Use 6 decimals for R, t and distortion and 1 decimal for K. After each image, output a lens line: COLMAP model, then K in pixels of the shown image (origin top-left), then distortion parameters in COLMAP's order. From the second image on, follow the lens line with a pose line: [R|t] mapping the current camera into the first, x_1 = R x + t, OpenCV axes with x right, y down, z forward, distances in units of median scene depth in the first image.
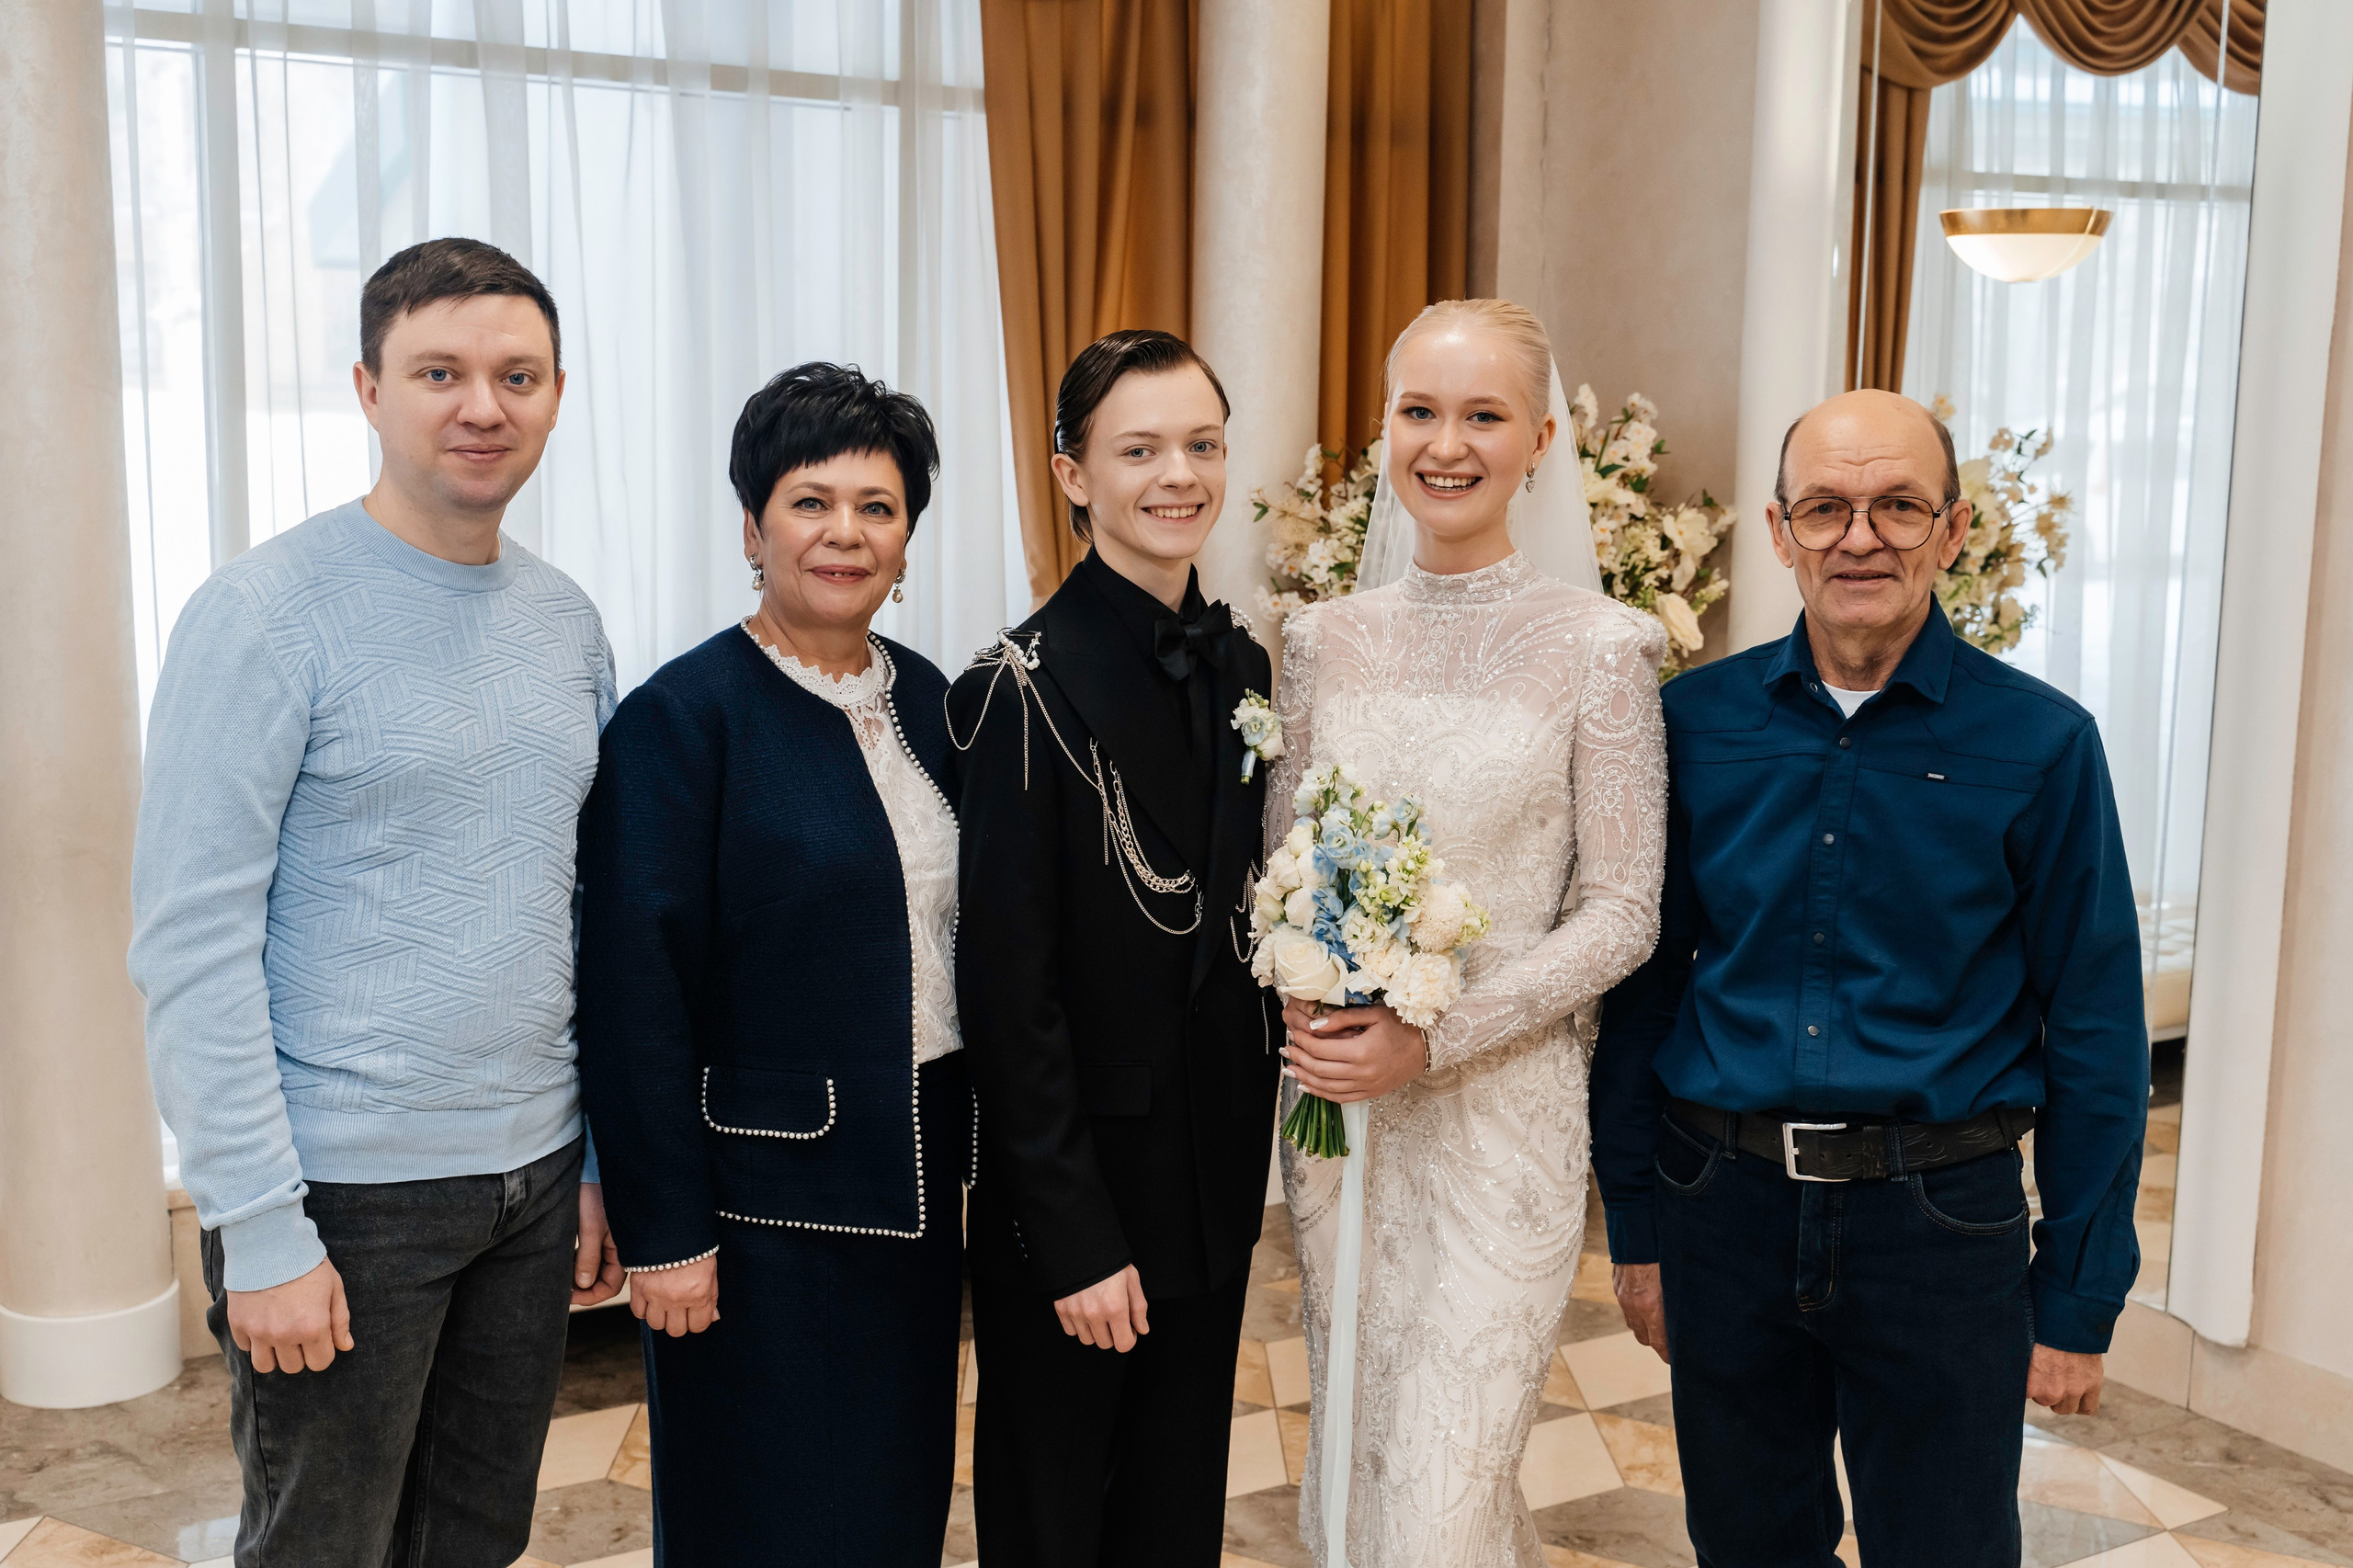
lens RADIAL K [[2536.4, 0, 1174.6], [0, 2536.4, 787.8], [0, 0, 1]] dist [-0.000824, -0.006309]
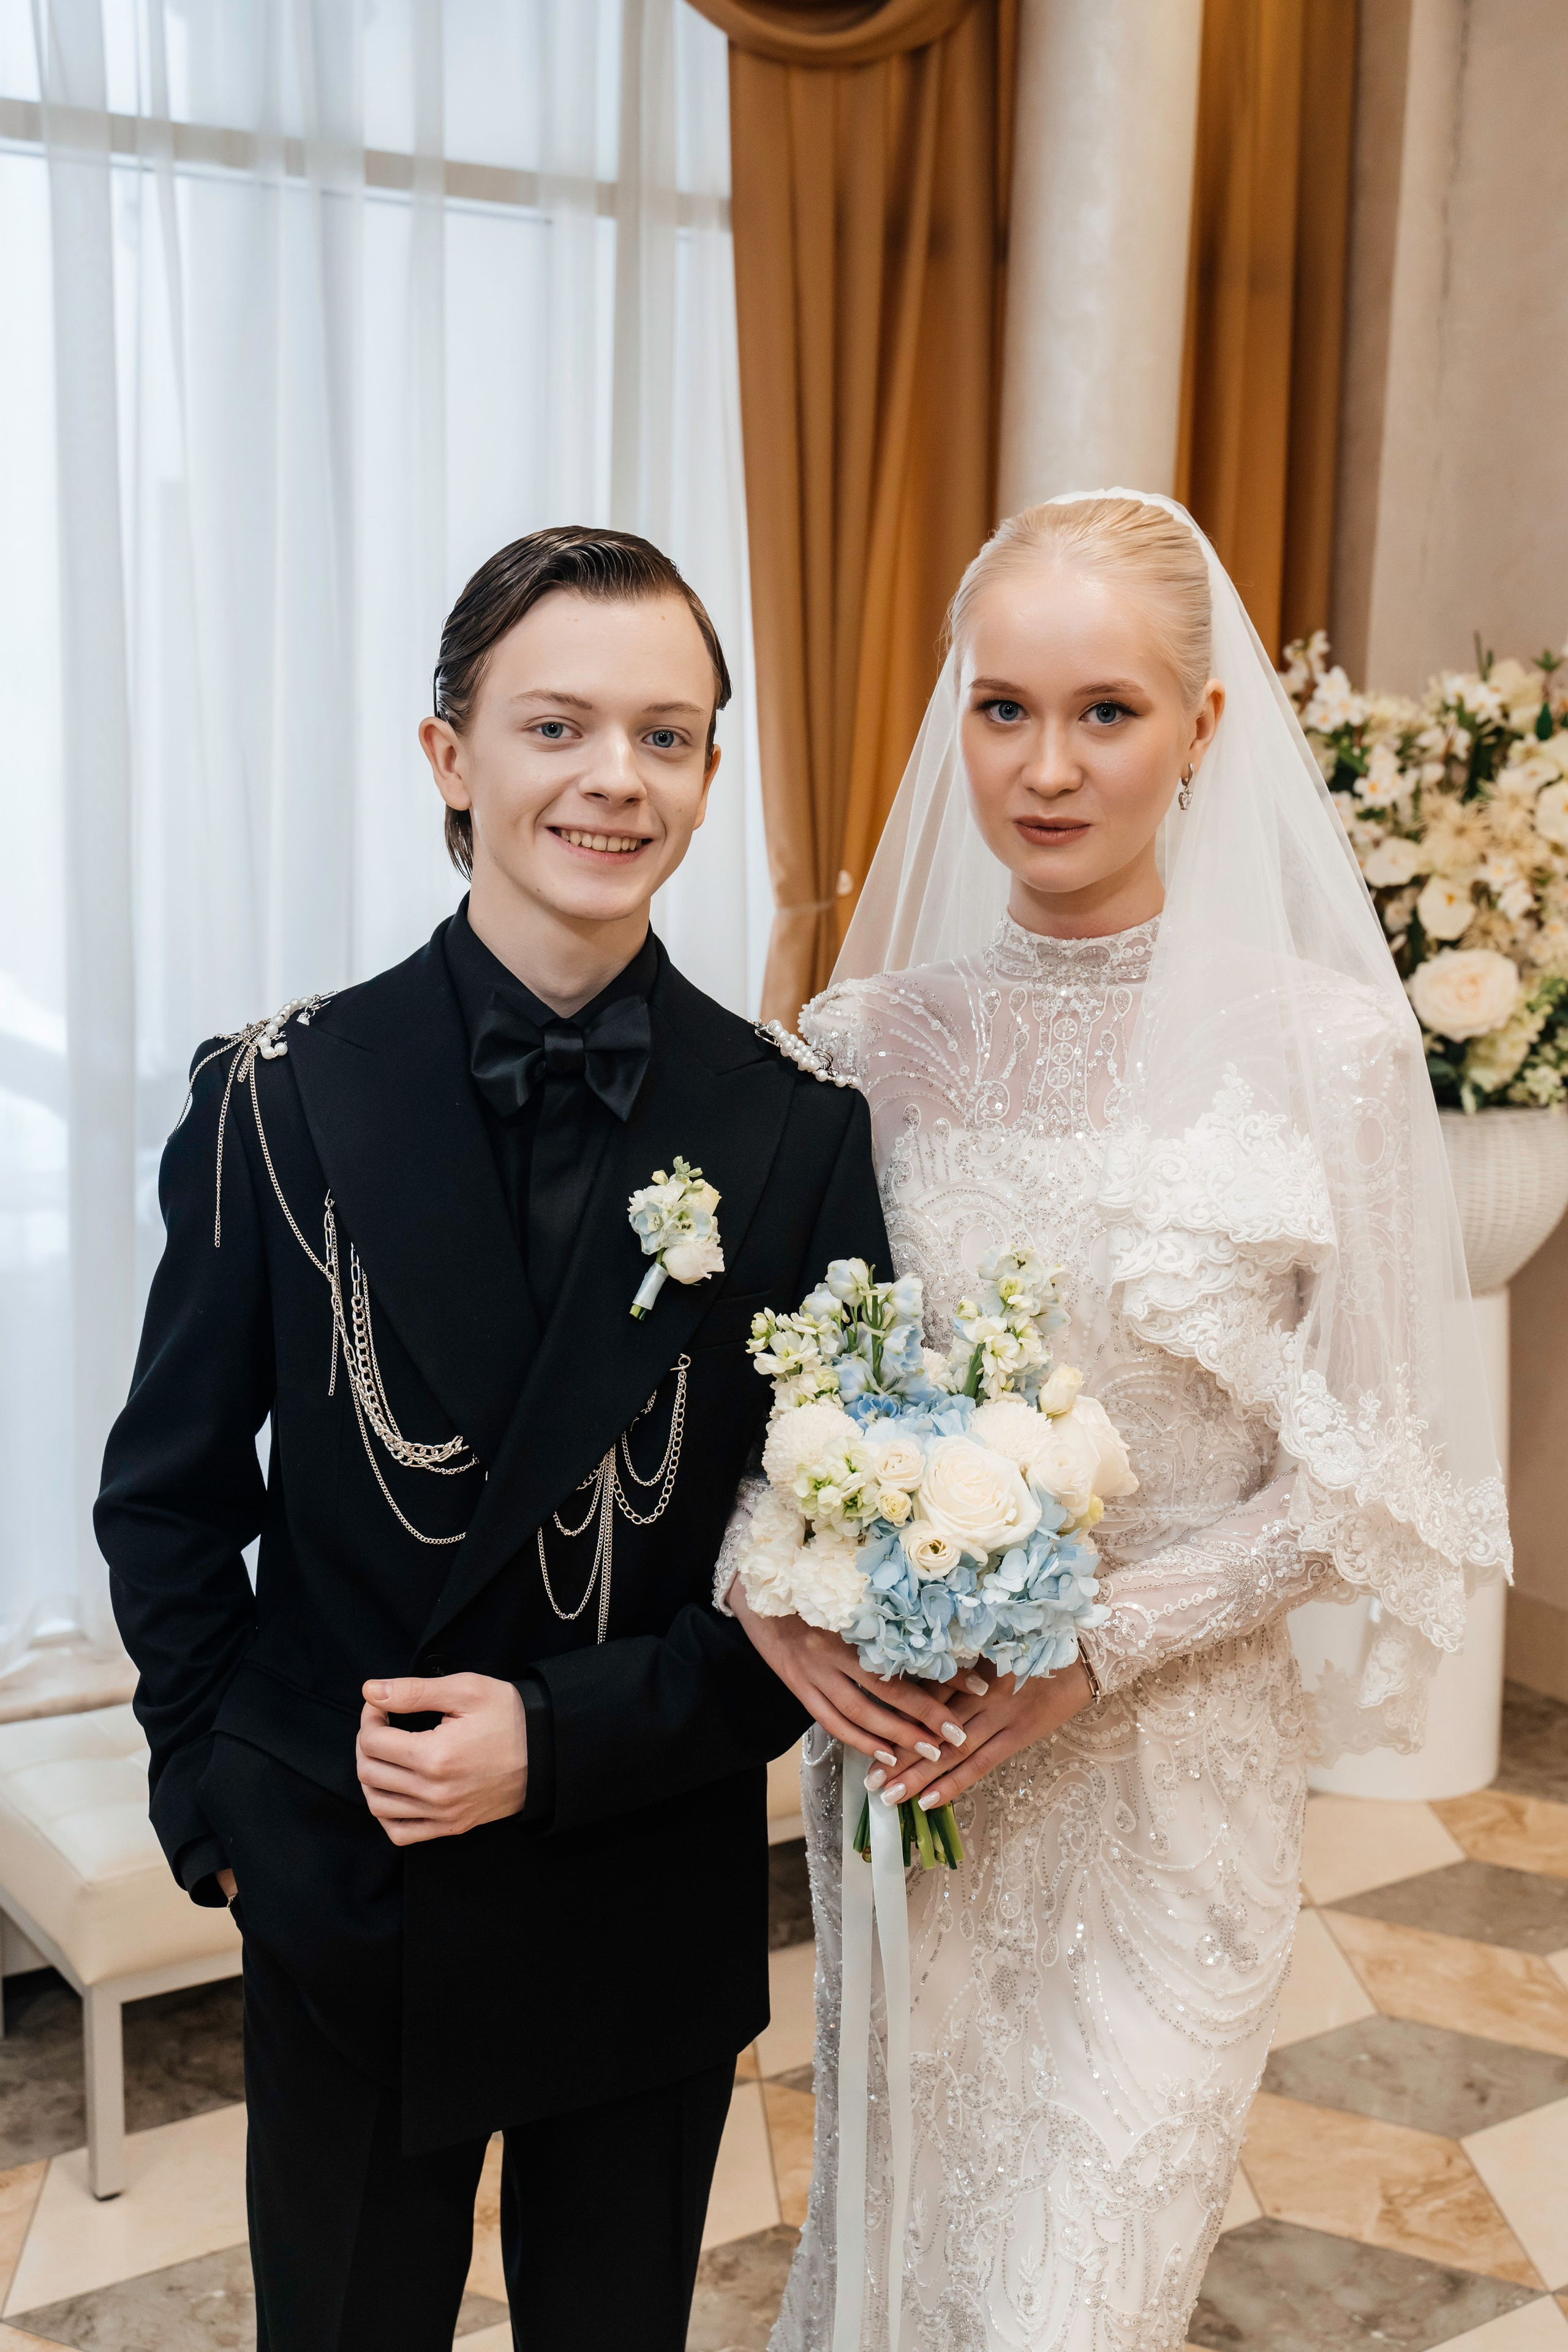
lens RADIAL K [[2824.8, 0, 777.2], [0, 2824.8, 1176.6], [0, 0, 1]] dist [0.002360, 0.015557]
pose [[0.998405, 0.003846, 0.056326, -0.124105], [-0.006342, 0.999003, 0.044194, -0.041576], [-0.056100, -0.044481, 0.997434, 0.226803]]
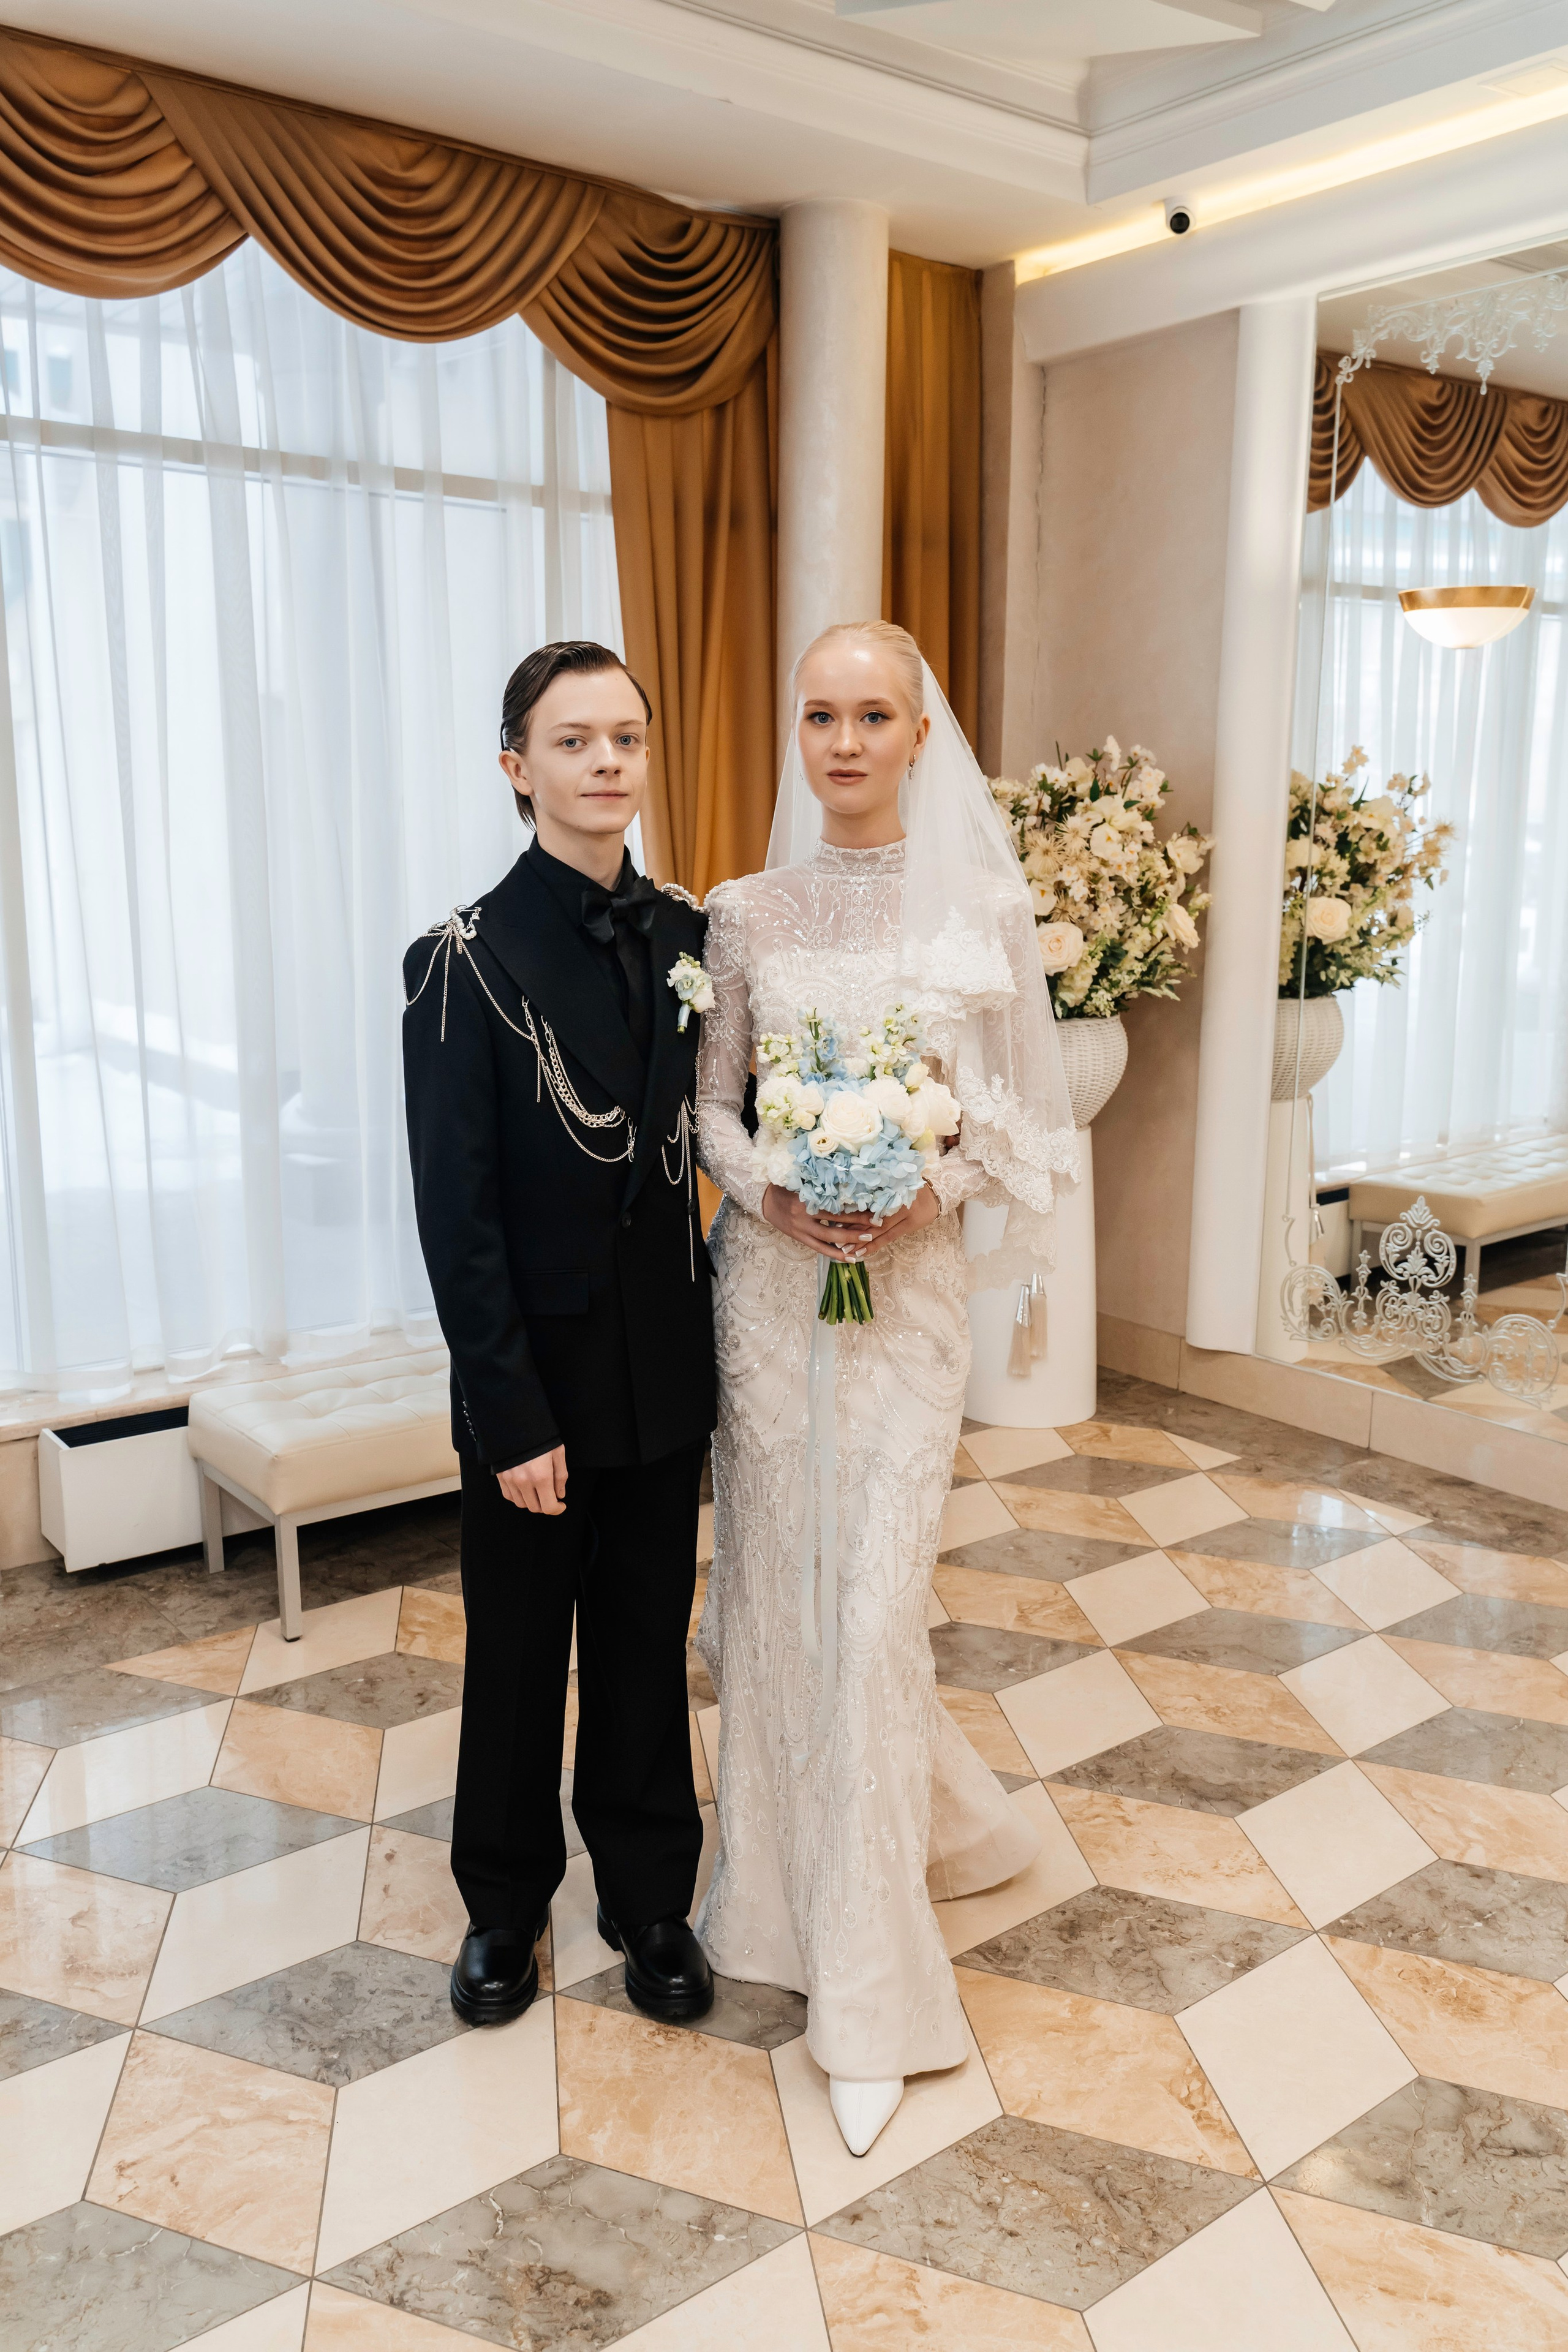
lens RADIAL K [[1866.6, 0, 782.5], [0, 1866.6, 1181.9], [0, 0, 1]] dist [0.002660, -0.002750]
pose [[0.993144, -0.032832, 0.112190, -0.123013], [0.027045, 0.998243, 0.052725, 0.008703], [-0.113724, -0.049329, 0.992287, 0.105476]]
